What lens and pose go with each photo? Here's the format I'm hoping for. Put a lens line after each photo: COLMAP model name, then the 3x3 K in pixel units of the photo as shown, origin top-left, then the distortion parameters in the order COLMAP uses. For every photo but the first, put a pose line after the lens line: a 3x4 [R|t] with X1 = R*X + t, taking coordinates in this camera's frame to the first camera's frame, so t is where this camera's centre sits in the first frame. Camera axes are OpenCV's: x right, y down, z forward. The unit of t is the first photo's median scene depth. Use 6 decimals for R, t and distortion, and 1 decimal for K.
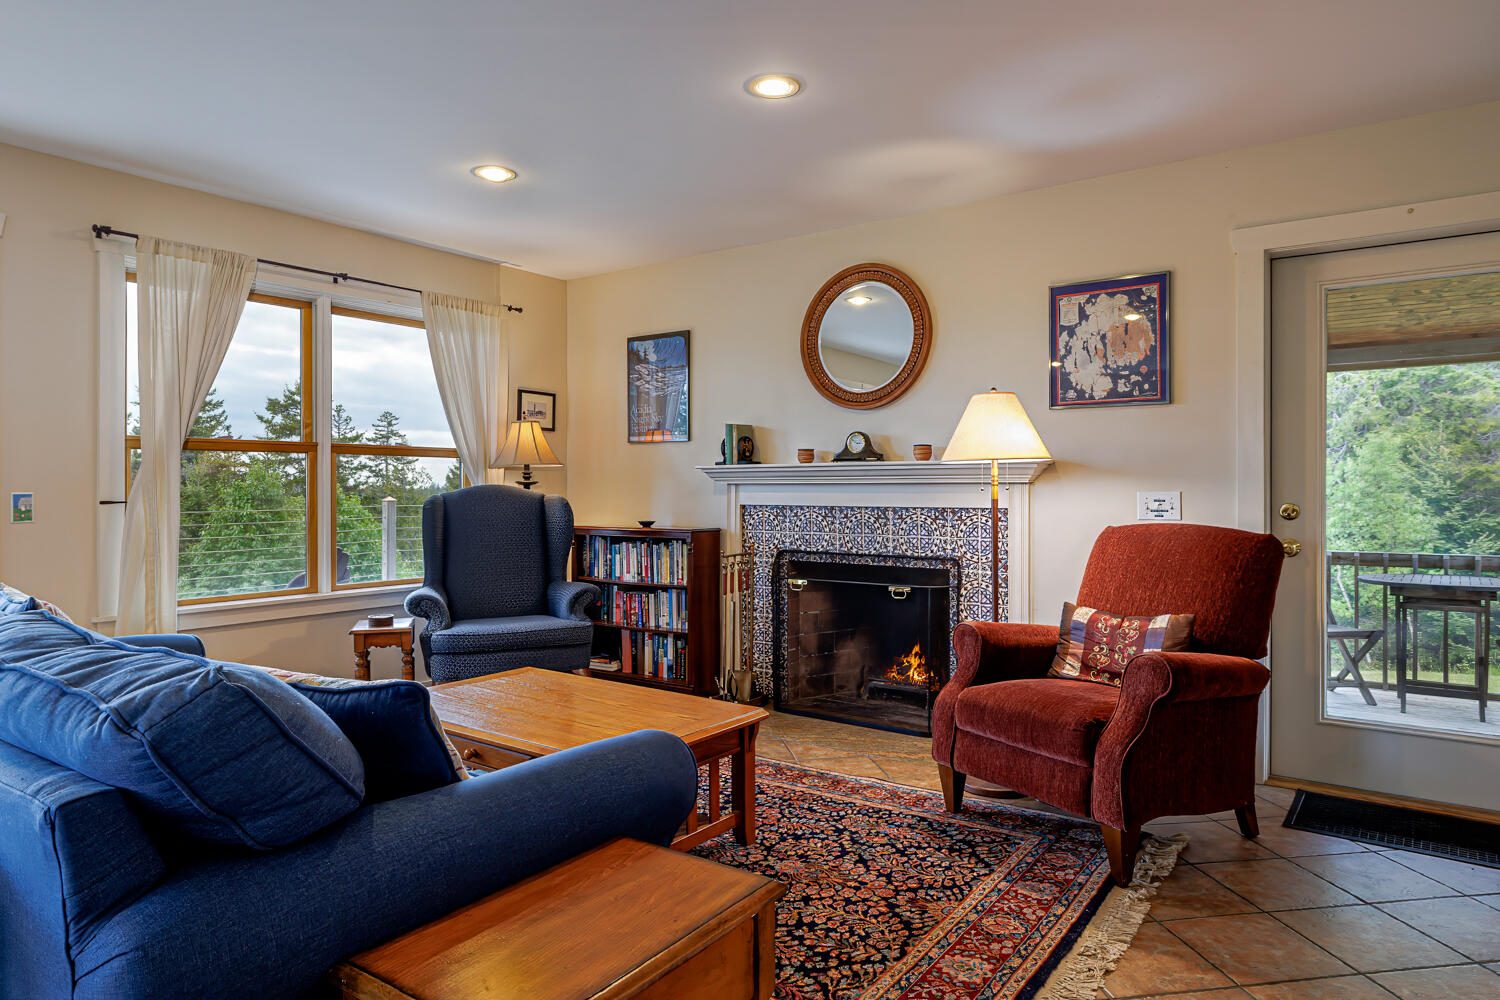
lens RADIAL K [[927.7, 0, 750.6], [0, 927.7, 497.3], [0, 0, 1]] dist [0.008531, 0.000105]
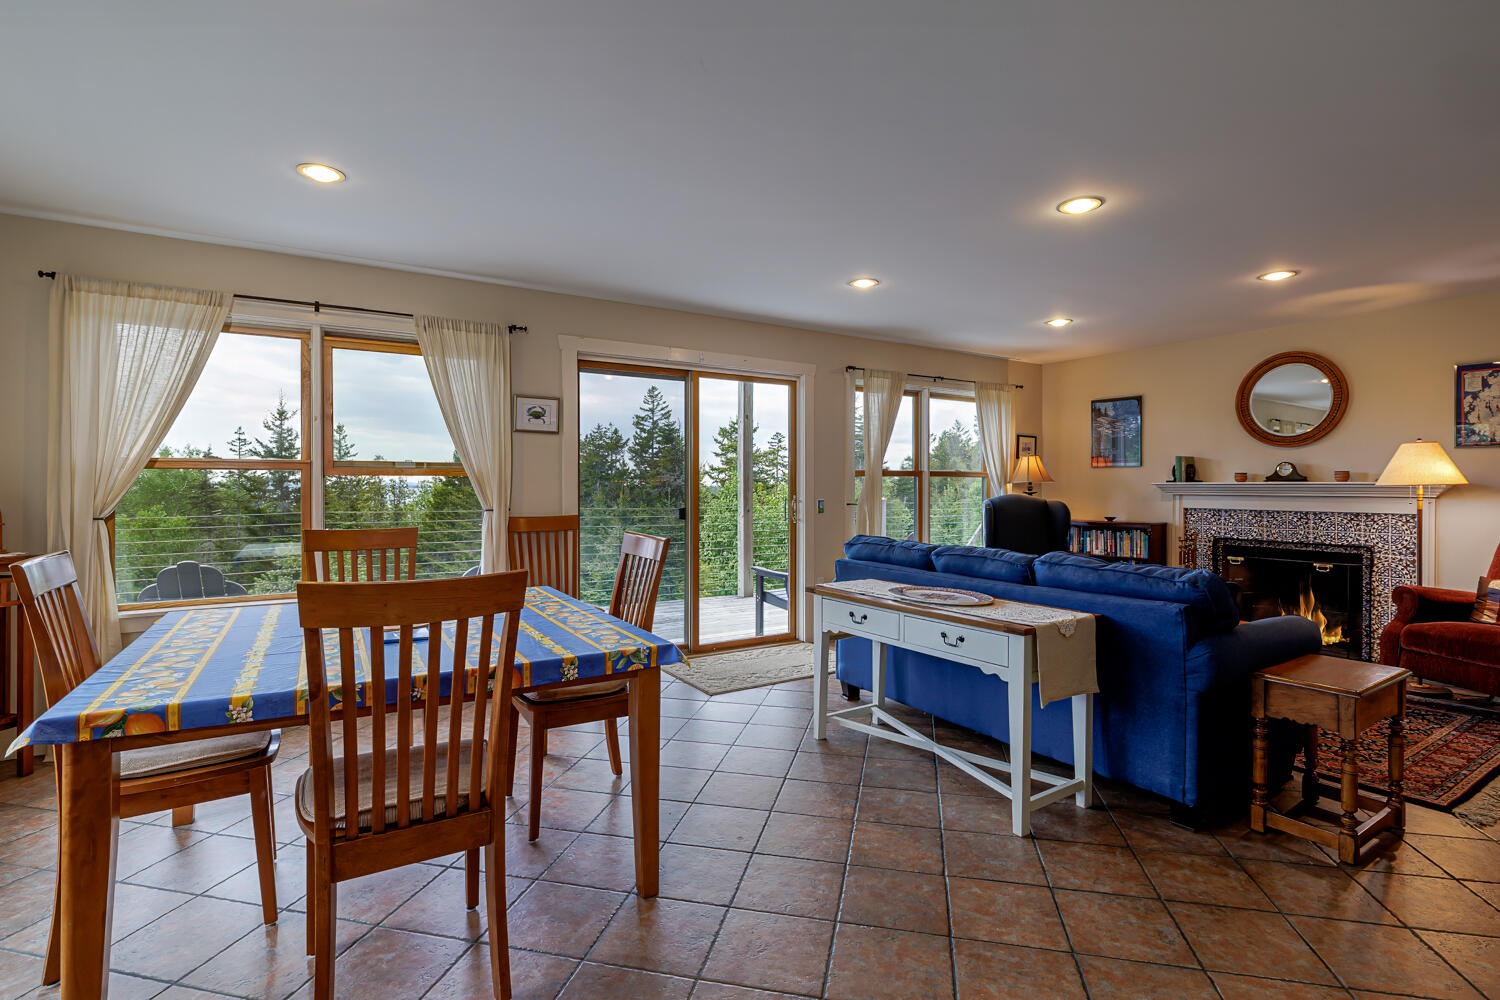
lens RADIAL K [[716.1, 0, 750.3], [0, 716.1, 499.1], [0, 0, 1]] dist [-0.005415, -0.001089]
pose [[0.931328, 0.009352, -0.364061, -0.262516], [-0.005775, 0.999924, 0.010913, -0.016291], [0.364135, -0.008061, 0.931311, -0.395575]]
